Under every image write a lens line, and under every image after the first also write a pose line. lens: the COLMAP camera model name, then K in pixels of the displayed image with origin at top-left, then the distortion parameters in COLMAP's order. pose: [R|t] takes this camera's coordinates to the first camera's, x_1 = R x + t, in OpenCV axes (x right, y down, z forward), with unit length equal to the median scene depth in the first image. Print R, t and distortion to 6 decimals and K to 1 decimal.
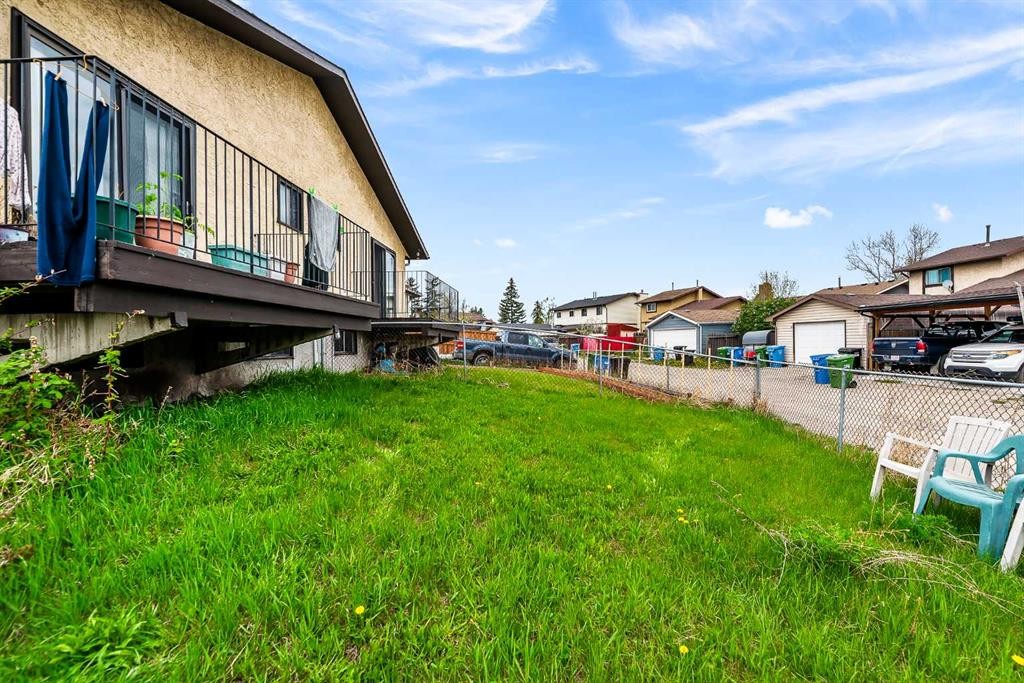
lens RADIAL K [[454.7, 0, 511.5], [0, 454.7, 340.2], [0, 0, 1]] dist [-0.002609, -0.000049]
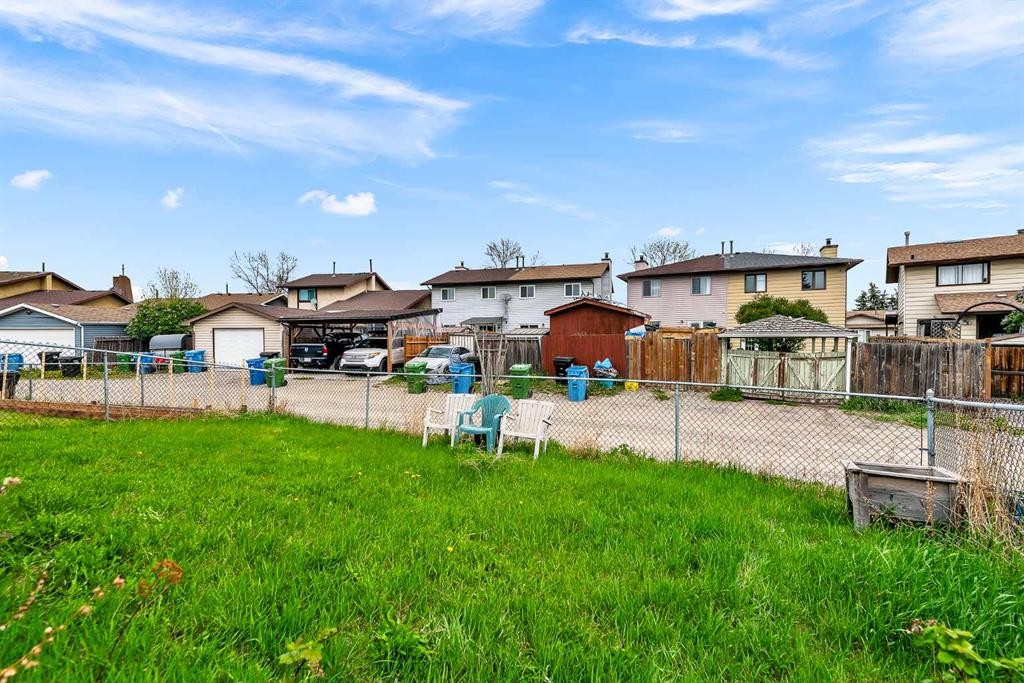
lens RADIAL K [[454.7, 0, 512.1], [0, 454.7, 343.0], [0, 0, 1]] dist [-0.002609, -0.000049]
pose [[0.325299, 0.001039, 0.945611, -0.129592], [-0.005678, 0.999984, 0.000855, -0.008916], [-0.945594, -0.005647, 0.325300, 0.022437]]
